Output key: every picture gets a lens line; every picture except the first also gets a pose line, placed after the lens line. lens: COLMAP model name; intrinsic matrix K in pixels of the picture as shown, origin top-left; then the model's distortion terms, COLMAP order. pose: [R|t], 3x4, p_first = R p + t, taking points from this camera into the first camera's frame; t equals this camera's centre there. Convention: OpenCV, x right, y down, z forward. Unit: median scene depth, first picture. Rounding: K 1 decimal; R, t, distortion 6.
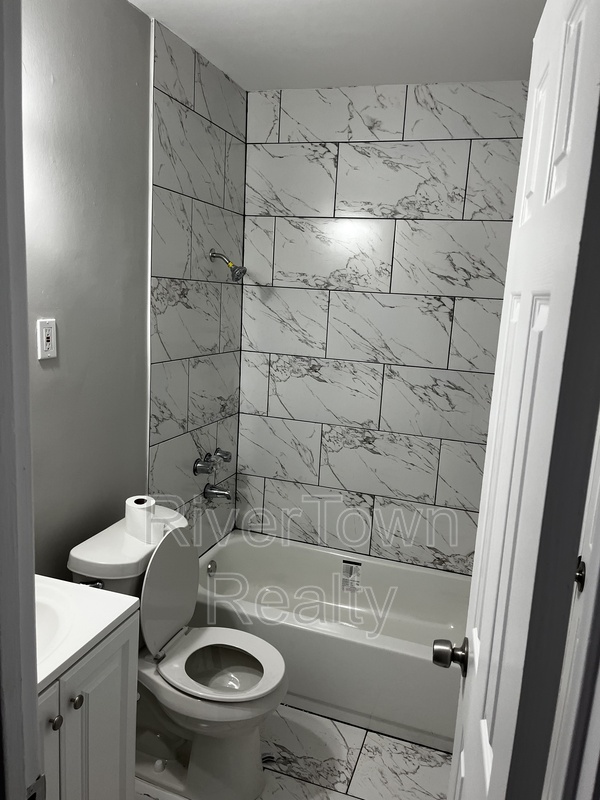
lens RADIAL K [[601.8, 0, 300.0], [0, 601.8, 400.0], [0, 0, 1]] dist [0.026886, -0.006035]
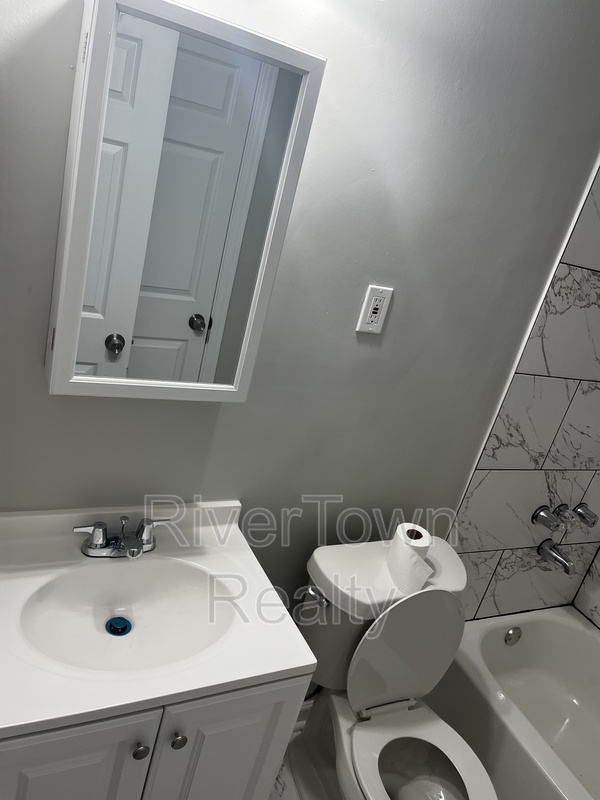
lens RADIAL K [[601.8, 0, 300.0], [0, 601.8, 400.0], [0, 0, 1]] dist [0.026886, -0.006035]
pose [[0.691685, 0.366166, -0.622490, 0.053861], [-0.323580, 0.927708, 0.186154, -0.083276], [0.645653, 0.072666, 0.760166, 0.246087]]
